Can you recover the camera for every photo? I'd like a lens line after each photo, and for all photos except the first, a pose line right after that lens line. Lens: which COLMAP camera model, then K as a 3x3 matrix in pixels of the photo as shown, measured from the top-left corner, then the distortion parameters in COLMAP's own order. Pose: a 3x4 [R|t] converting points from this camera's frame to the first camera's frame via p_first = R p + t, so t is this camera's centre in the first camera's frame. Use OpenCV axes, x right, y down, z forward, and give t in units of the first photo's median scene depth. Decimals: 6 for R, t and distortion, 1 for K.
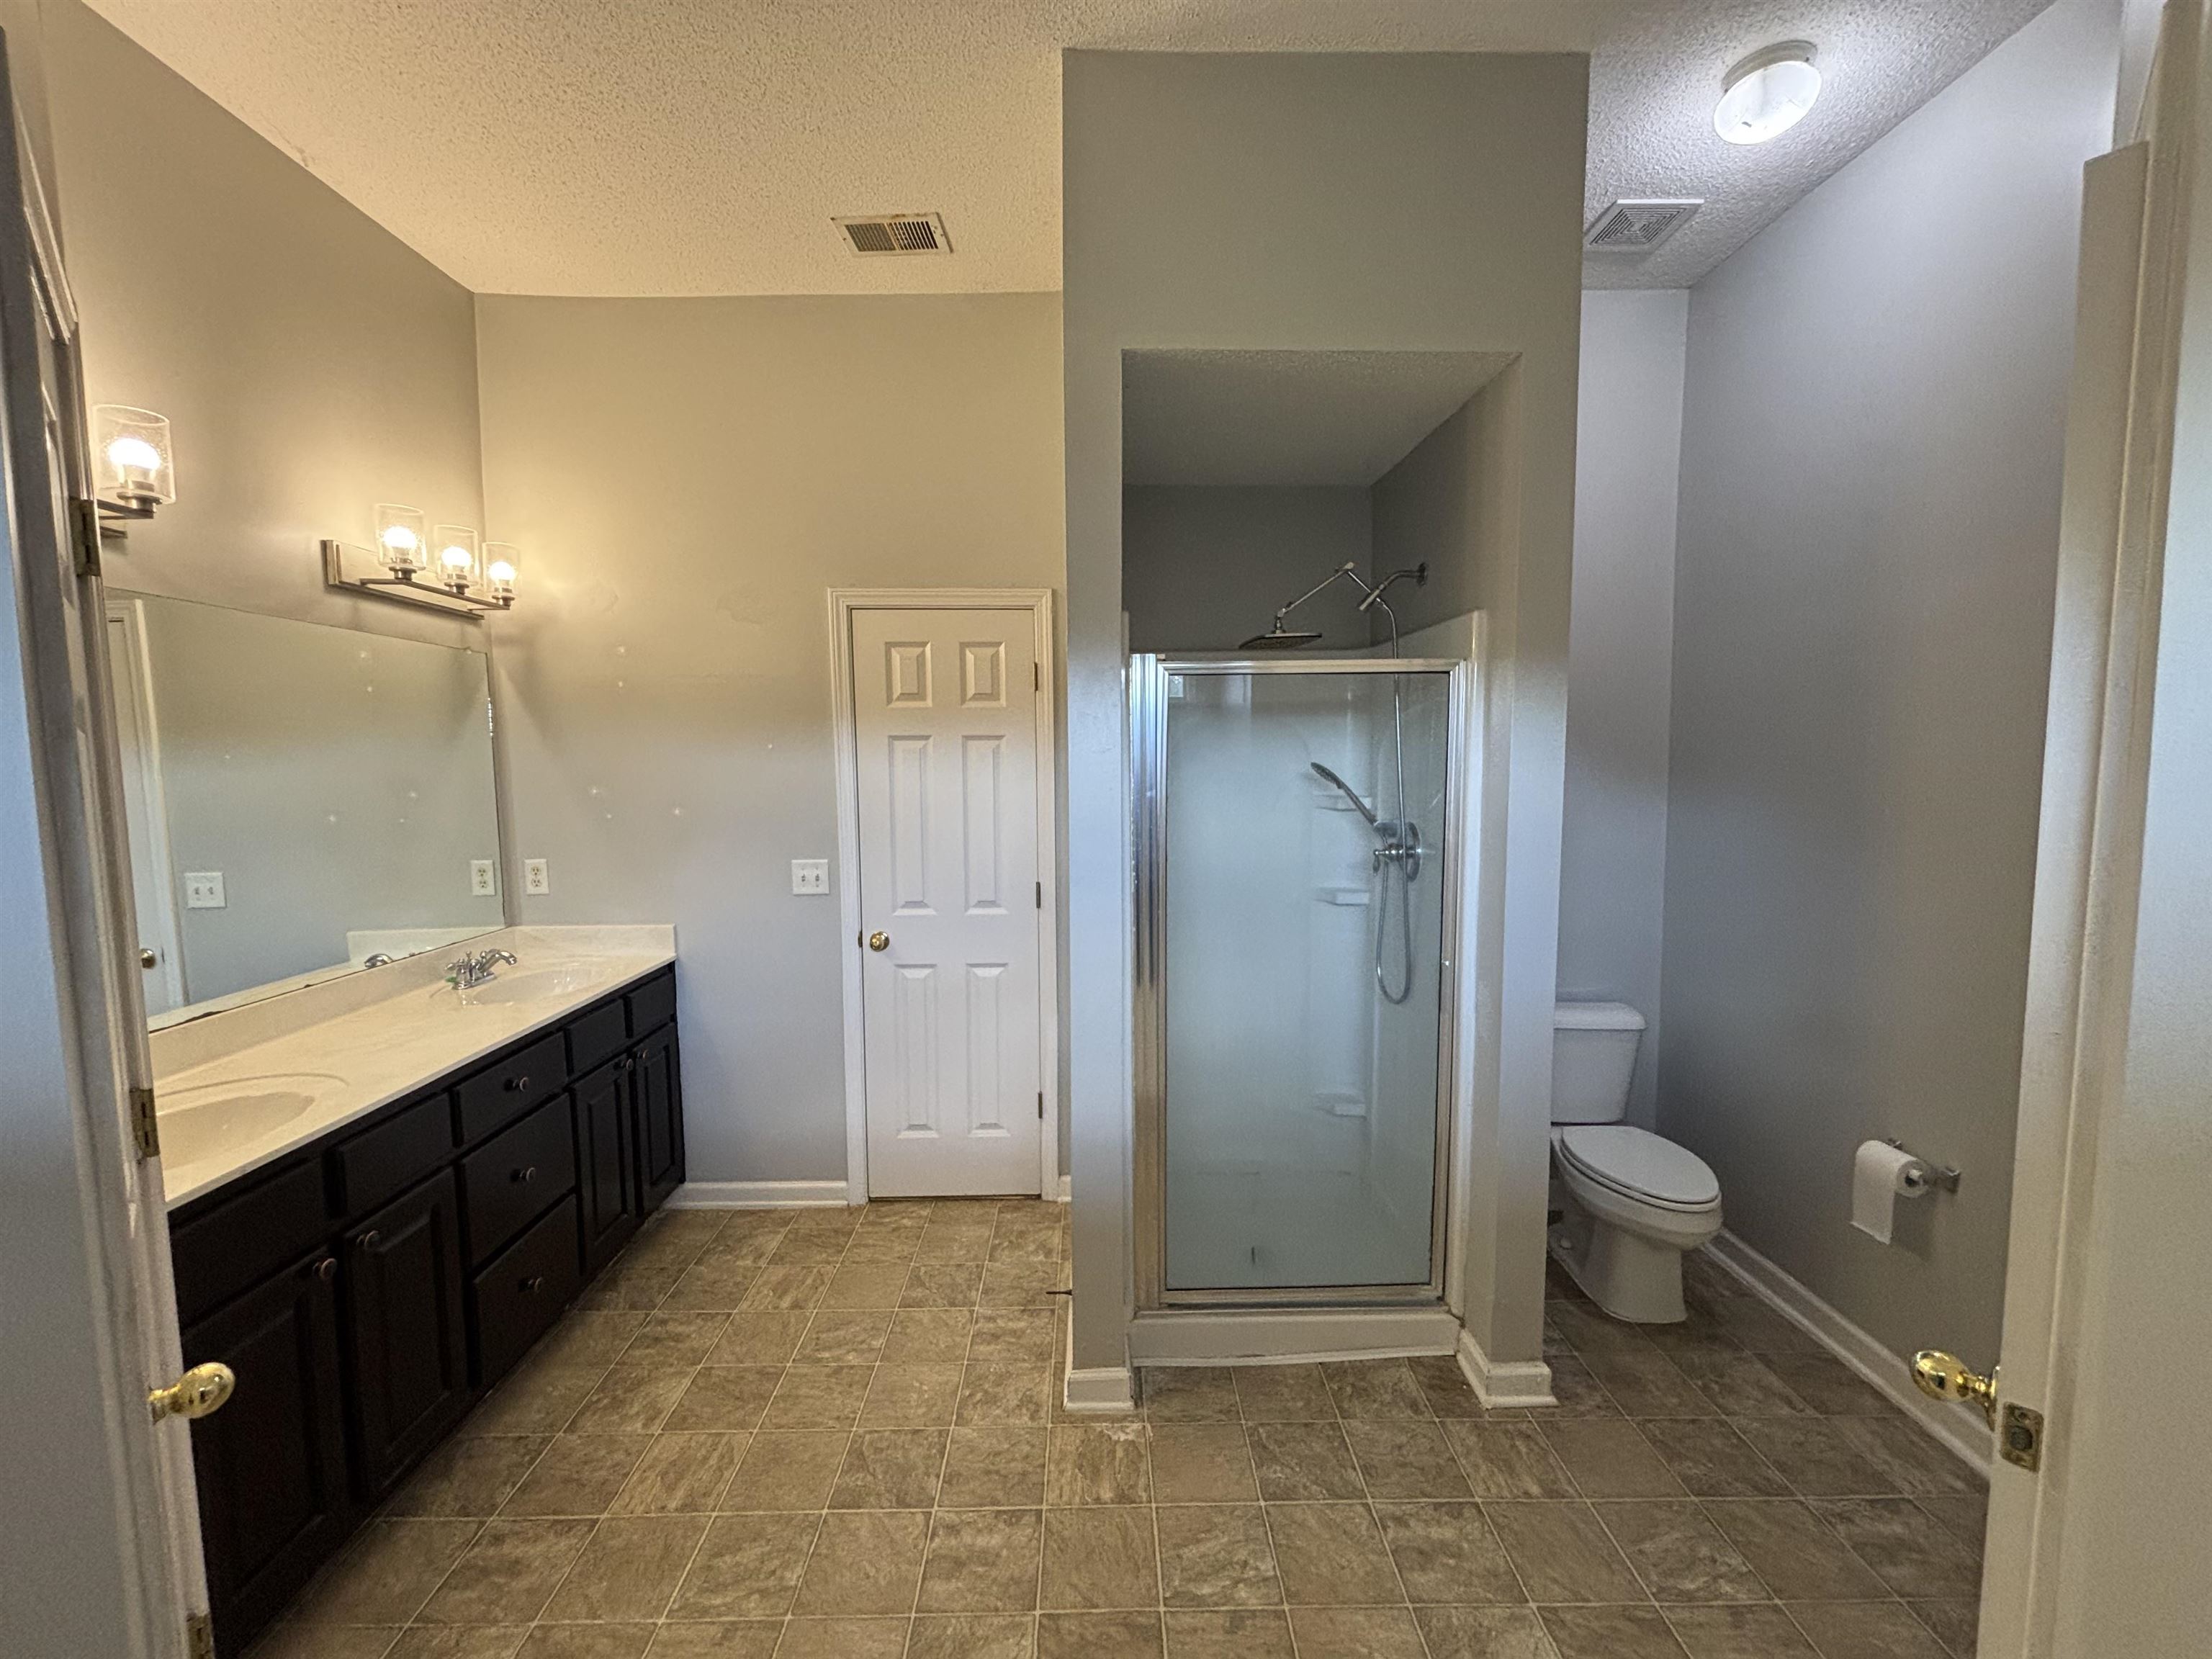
lens RADIAL K [[887.1, 0, 1100.0], [0, 887.1, 827.4], [0, 0, 1]] dist [-0.000005, 0.000118]
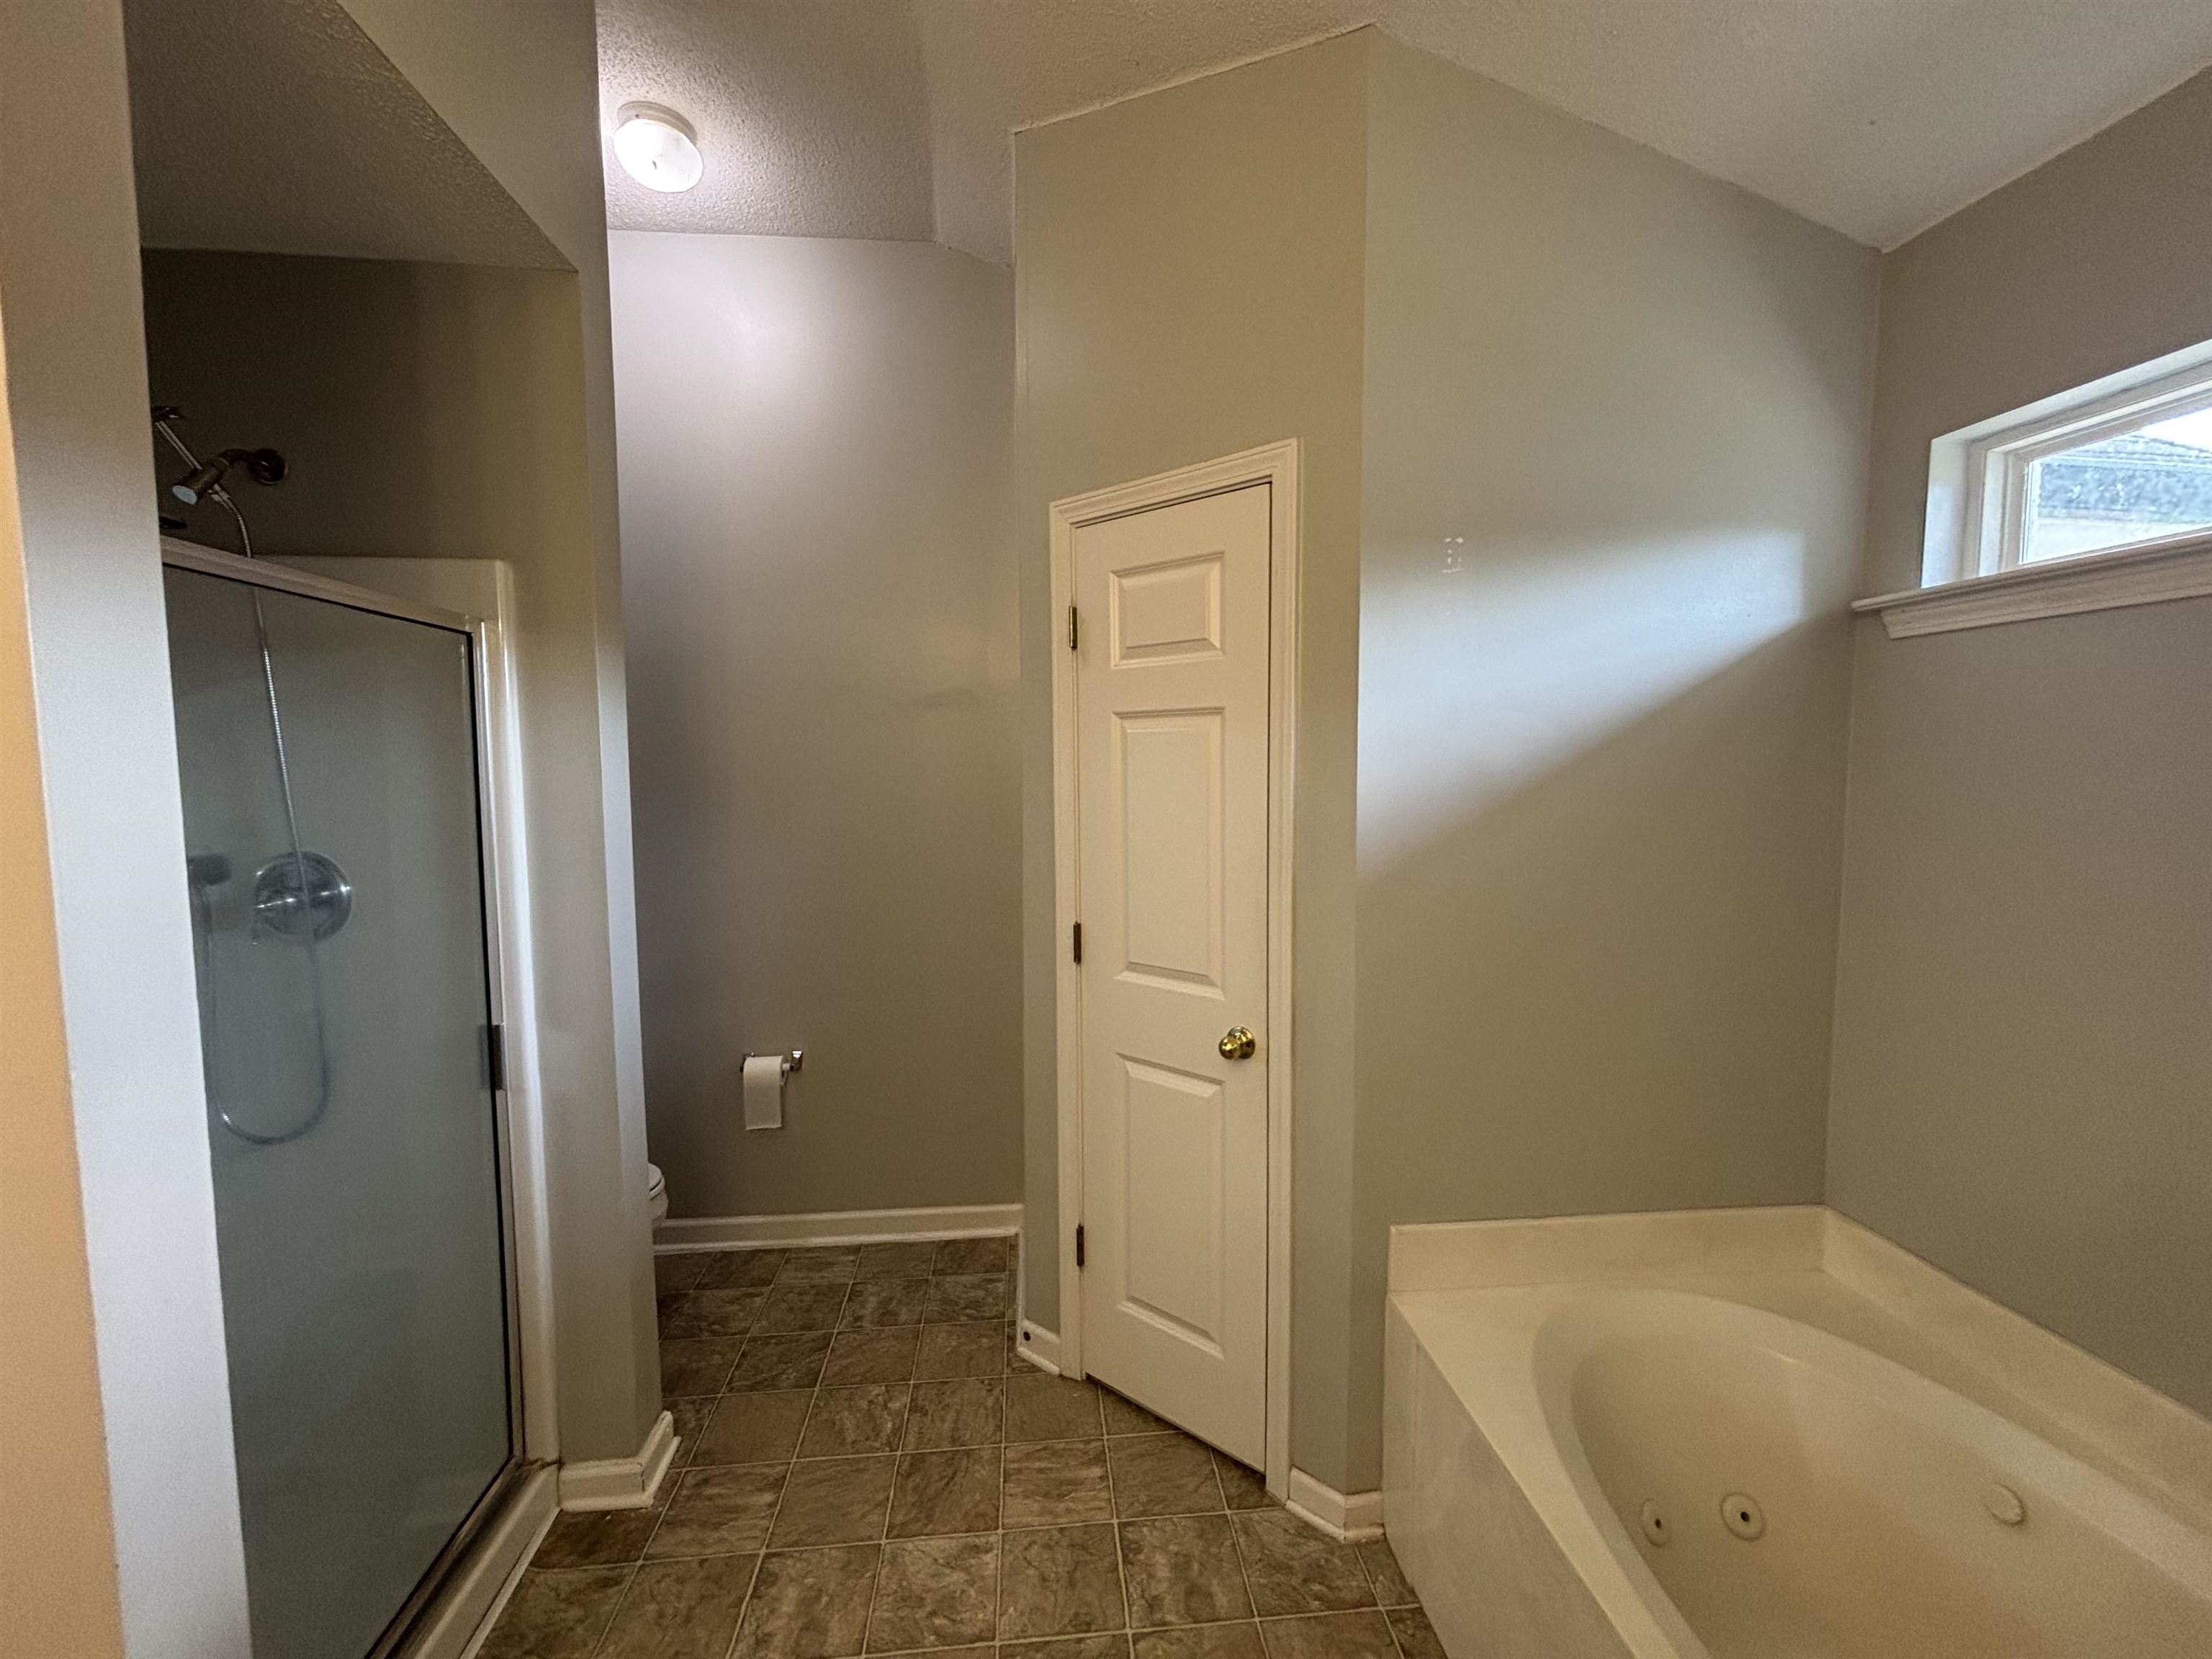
lens RADIAL K [[887.1, 0, 1102.0], [0, 887.1, 828.8], [0, 0, 1]] dist [-0.000005, 0.000118]
pose [[-0.077349, -0.067526, 0.994715, -0.442704], [0.091519, 0.993011, 0.074527, -0.022003], [-0.992795, 0.096800, -0.070629, 0.610338]]
